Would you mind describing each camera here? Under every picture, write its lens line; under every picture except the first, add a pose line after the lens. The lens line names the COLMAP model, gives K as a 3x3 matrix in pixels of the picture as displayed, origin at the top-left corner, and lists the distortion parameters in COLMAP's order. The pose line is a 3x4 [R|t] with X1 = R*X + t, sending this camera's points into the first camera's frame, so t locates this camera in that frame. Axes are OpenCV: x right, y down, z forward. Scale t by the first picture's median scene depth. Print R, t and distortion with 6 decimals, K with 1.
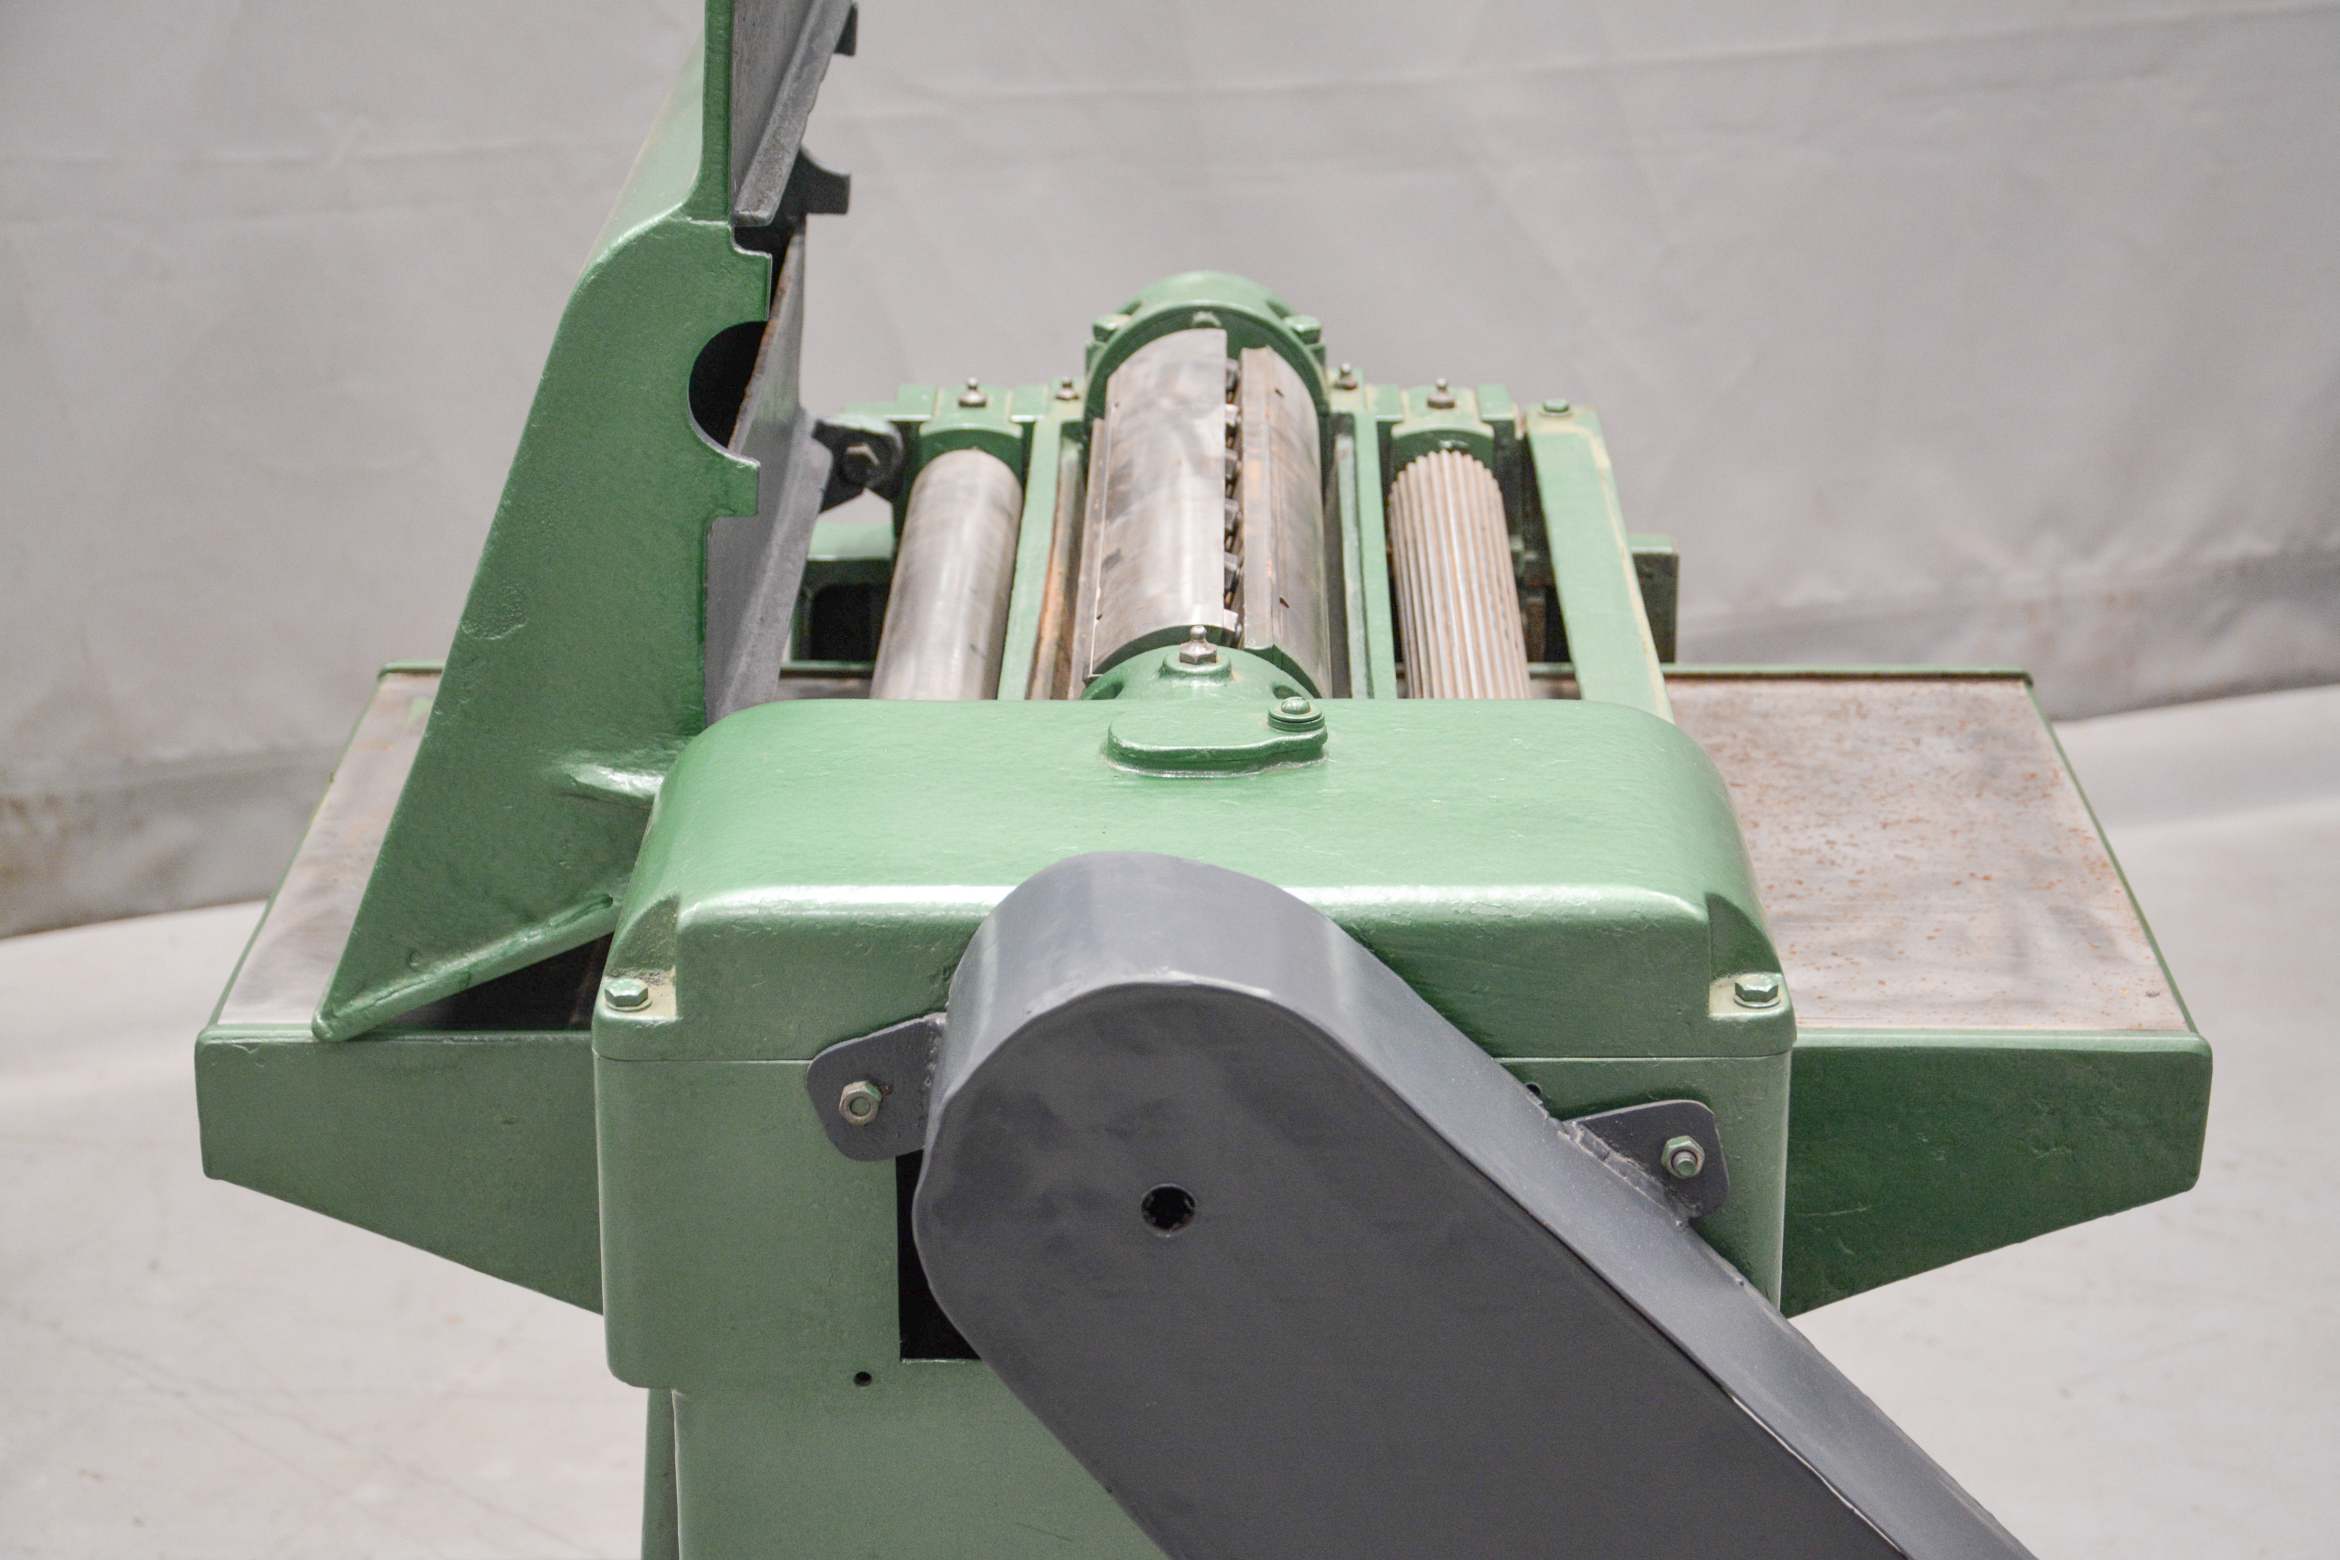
lens RADIAL K [[4657.1, 0, 1170.0], [0, 4657.1, 780.0], [0, 0, 1]] dist [0.165397, -0.063726]
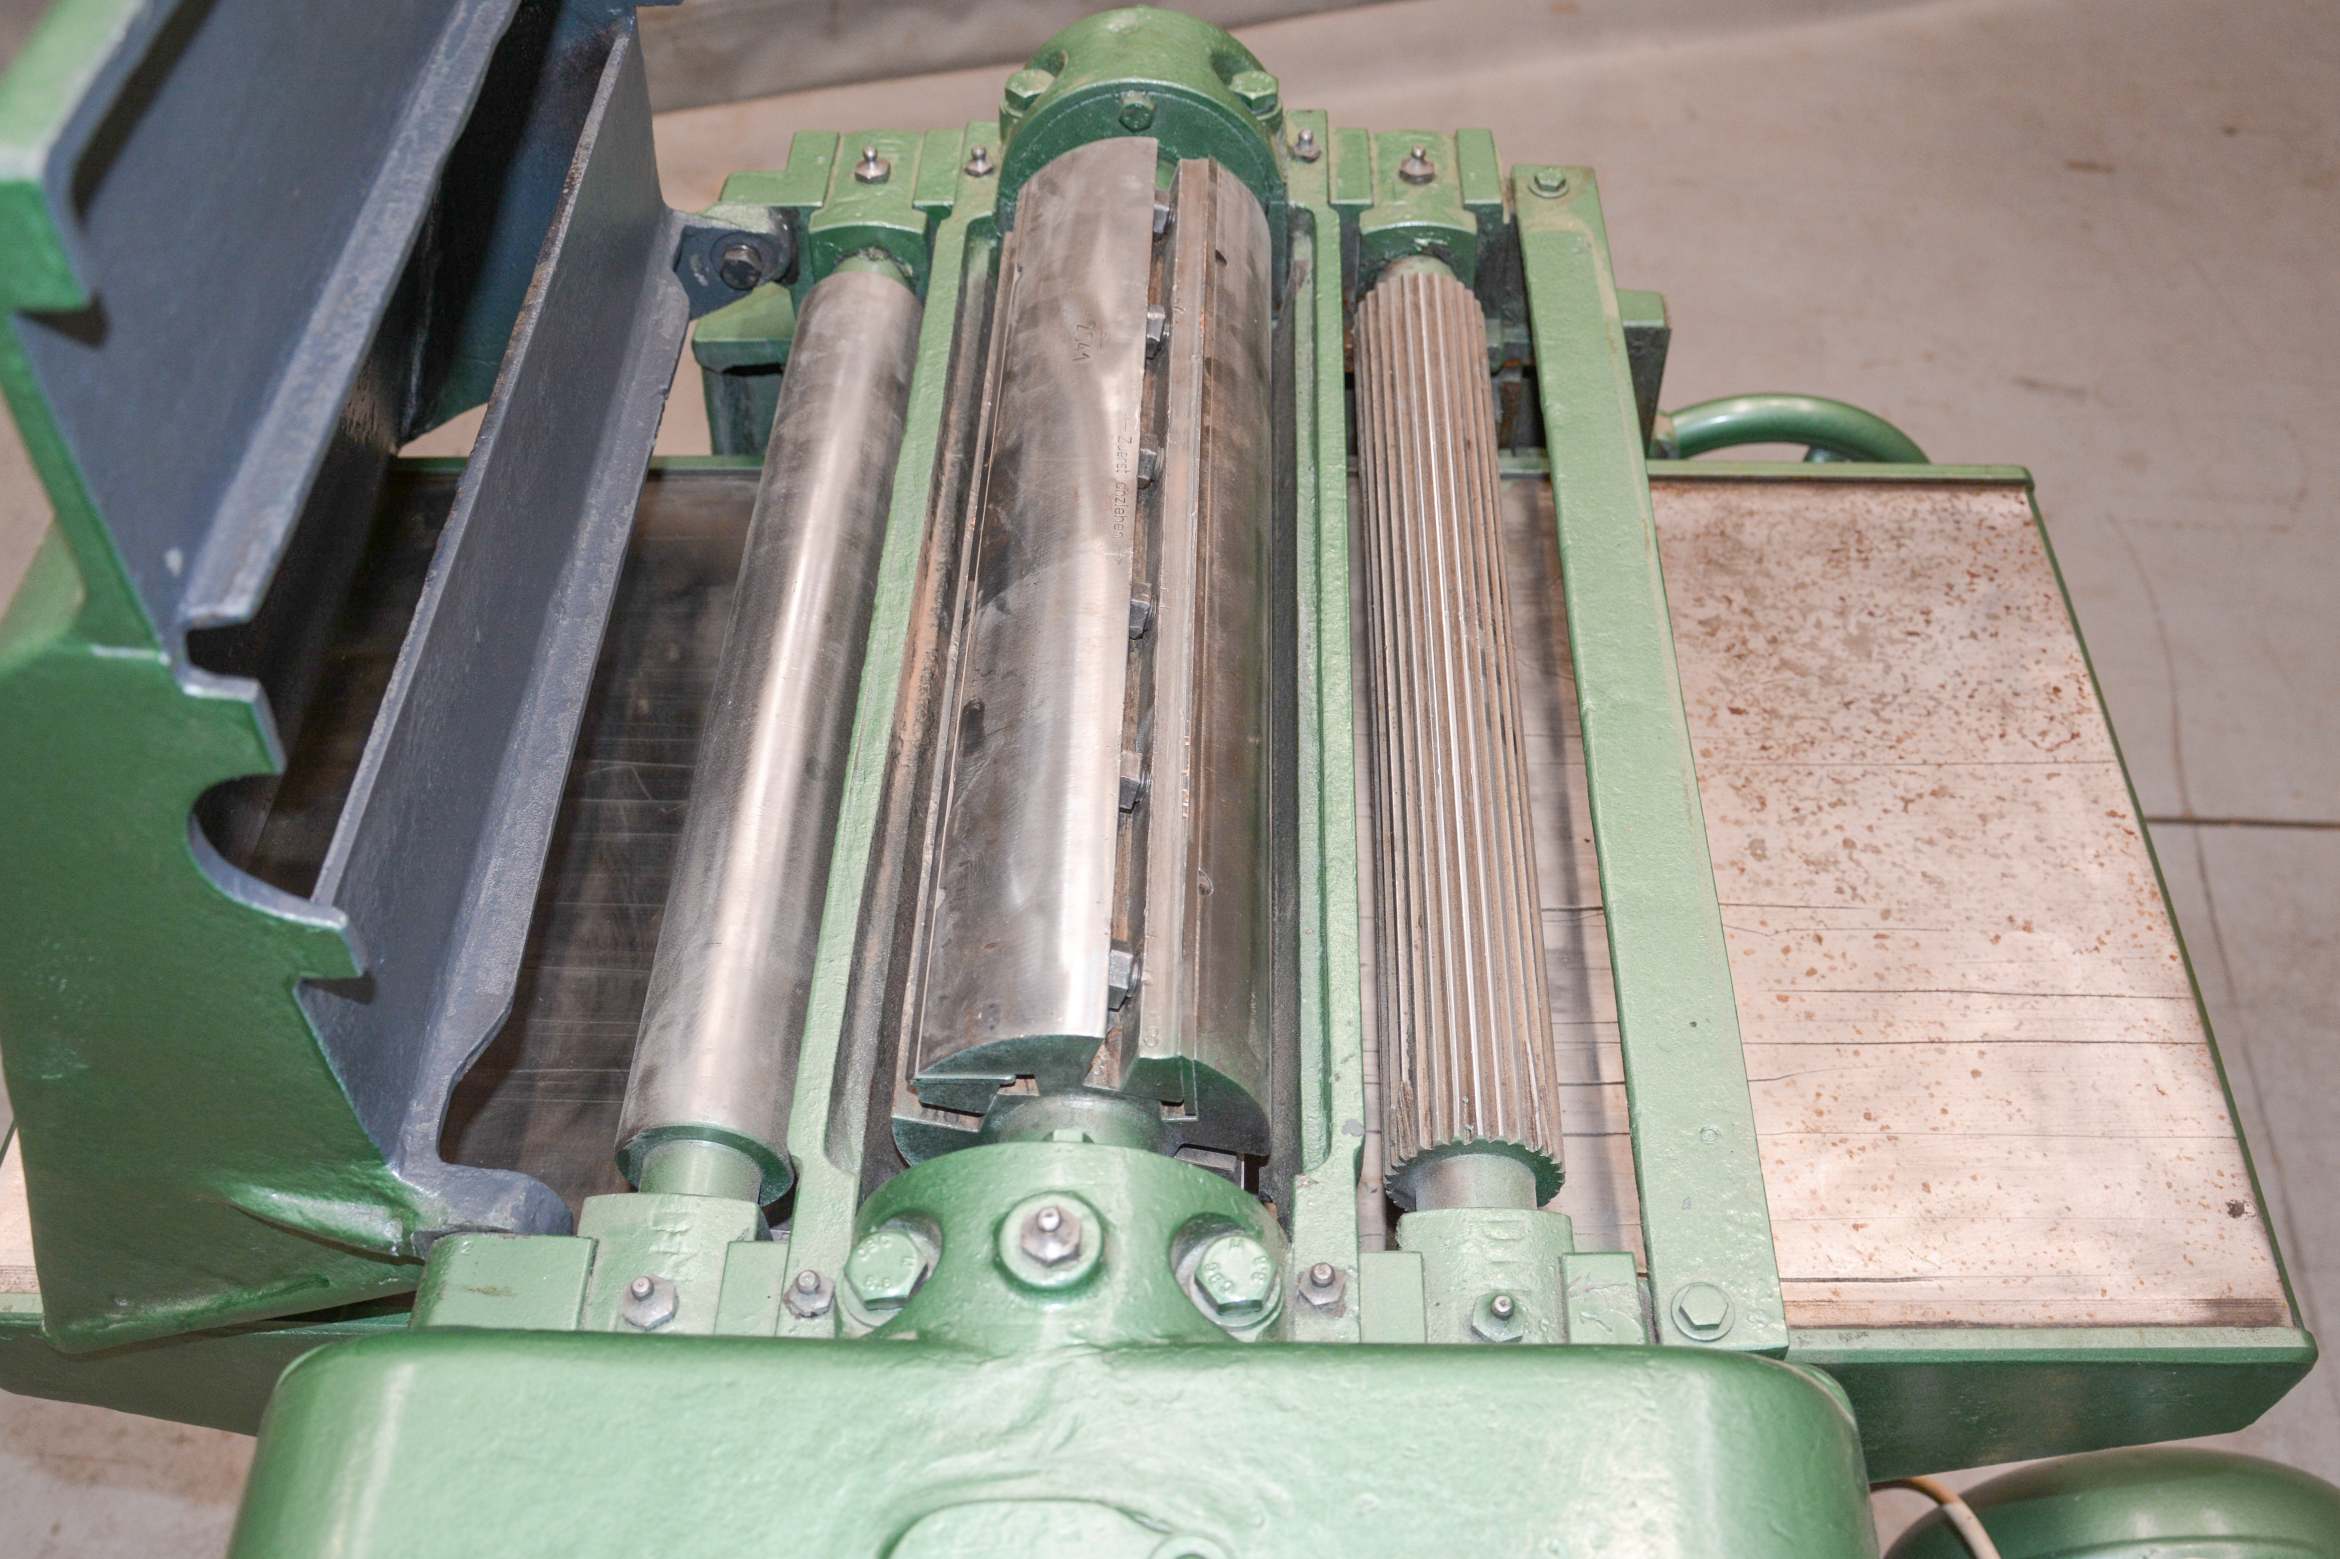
lens RADIAL K [[2107.4, 0, 1170.0], [0, 2107.4, 779.5], [0, 0, 1]] dist [-0.126481, 0.018543]
pose [[0.999668, 0.002831, -0.025592, 0.023362], [0.010162, 0.869860, 0.493193, -0.175461], [0.023658, -0.493290, 0.869543, 0.619372]]
